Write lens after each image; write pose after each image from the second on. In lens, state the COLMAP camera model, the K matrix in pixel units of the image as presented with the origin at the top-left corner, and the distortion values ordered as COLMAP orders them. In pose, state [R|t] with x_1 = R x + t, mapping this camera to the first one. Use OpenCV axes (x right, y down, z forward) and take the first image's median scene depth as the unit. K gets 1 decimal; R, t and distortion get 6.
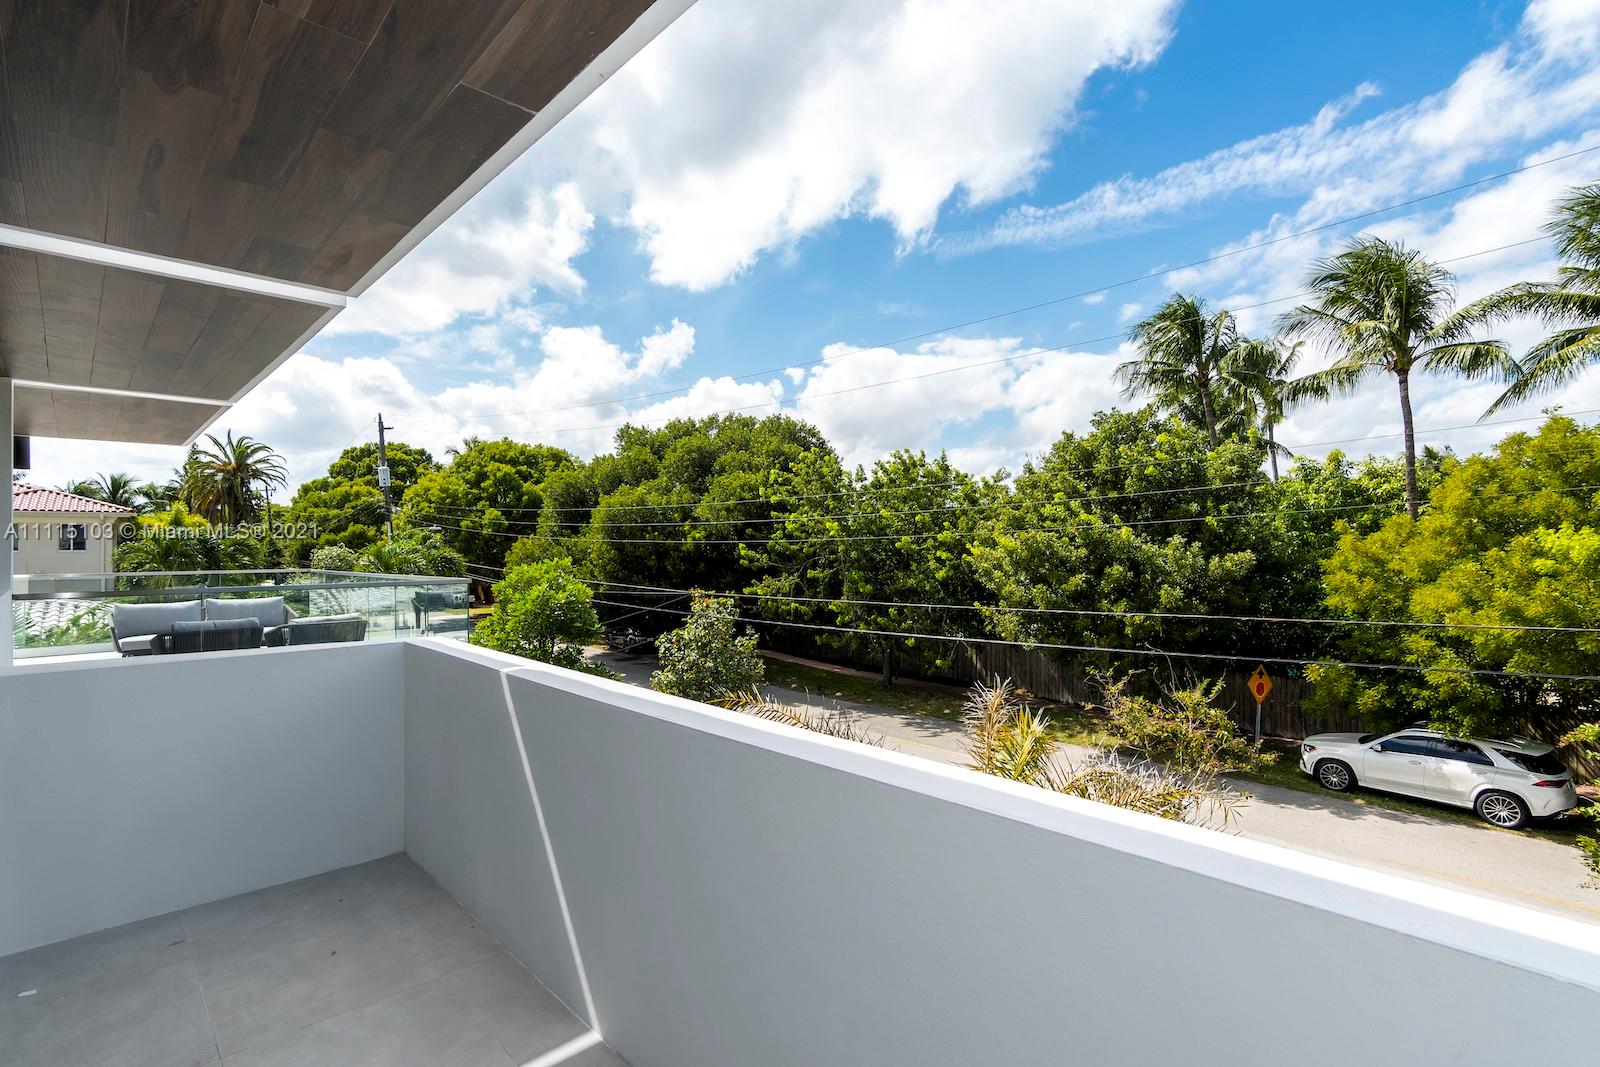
lens RADIAL K [[773.5, 0, 800.5], [0, 773.5, 527.3], [0, 0, 1]] dist [-0.001971, 0.003557]
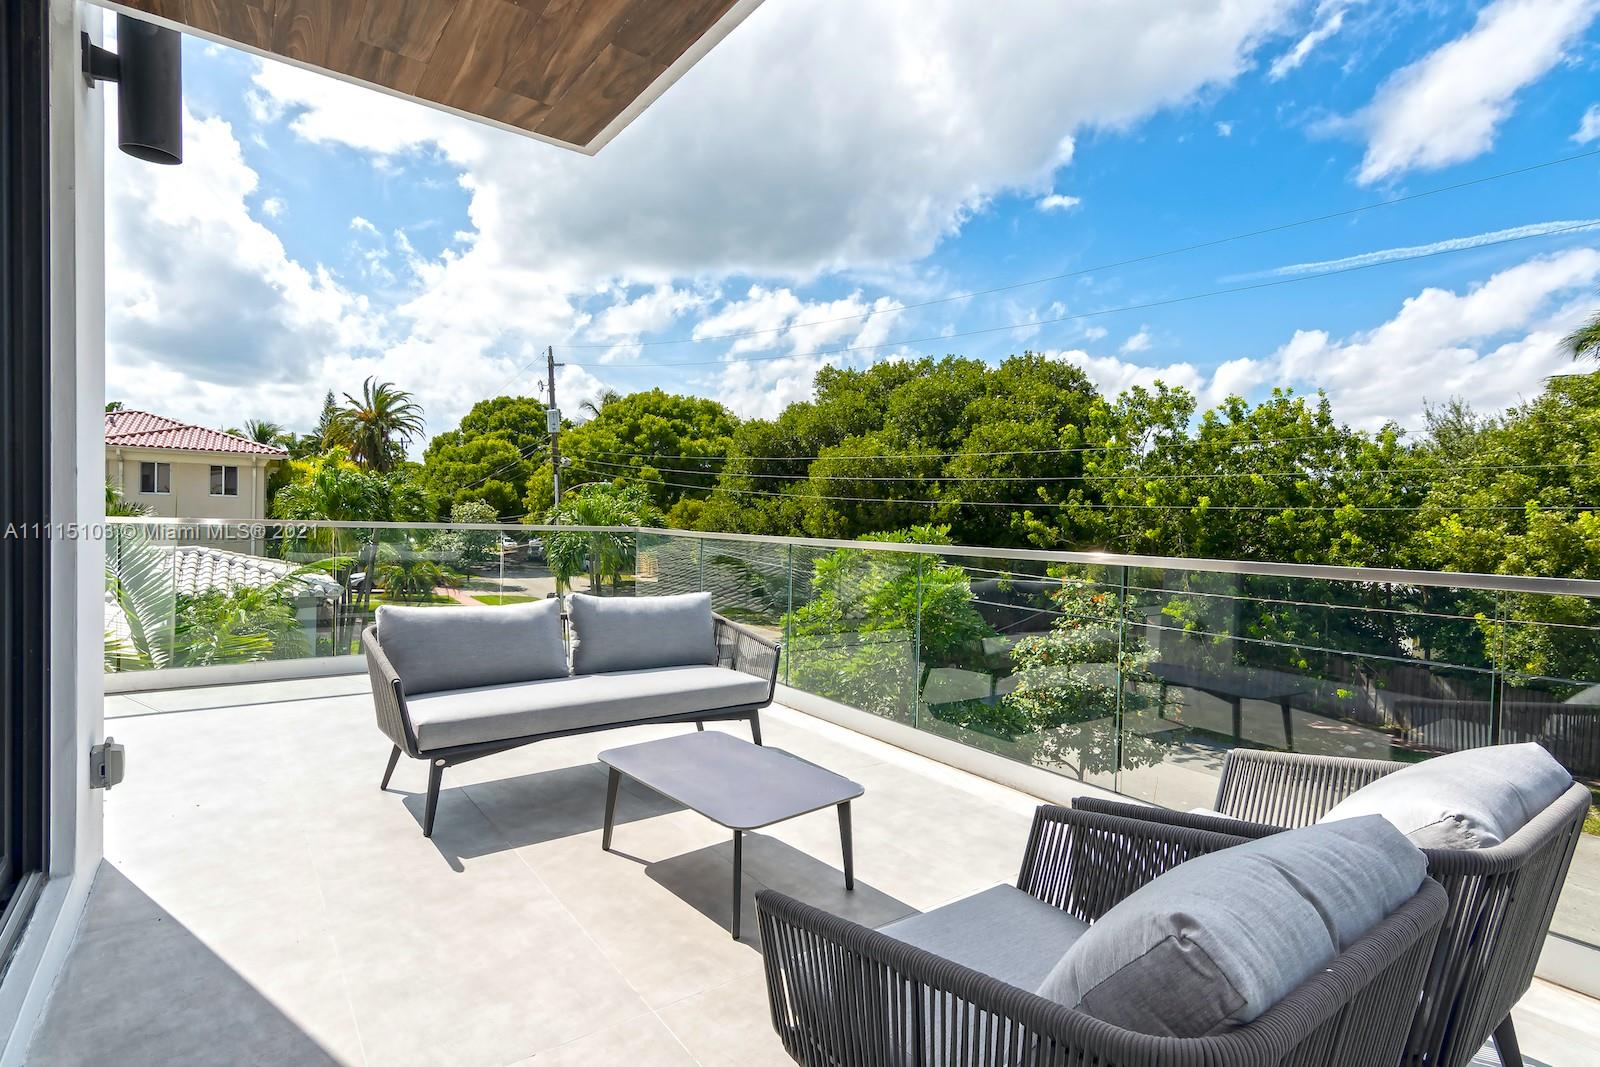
lens RADIAL K [[773.5, 0, 794.4], [0, 773.5, 527.5], [0, 0, 1]] dist [-0.001971, 0.003557]
pose [[0.993060, 0.037139, -0.111592, -0.123274], [-0.033062, 0.998724, 0.038164, 0.007493], [0.112867, -0.034210, 0.993021, 0.123874]]
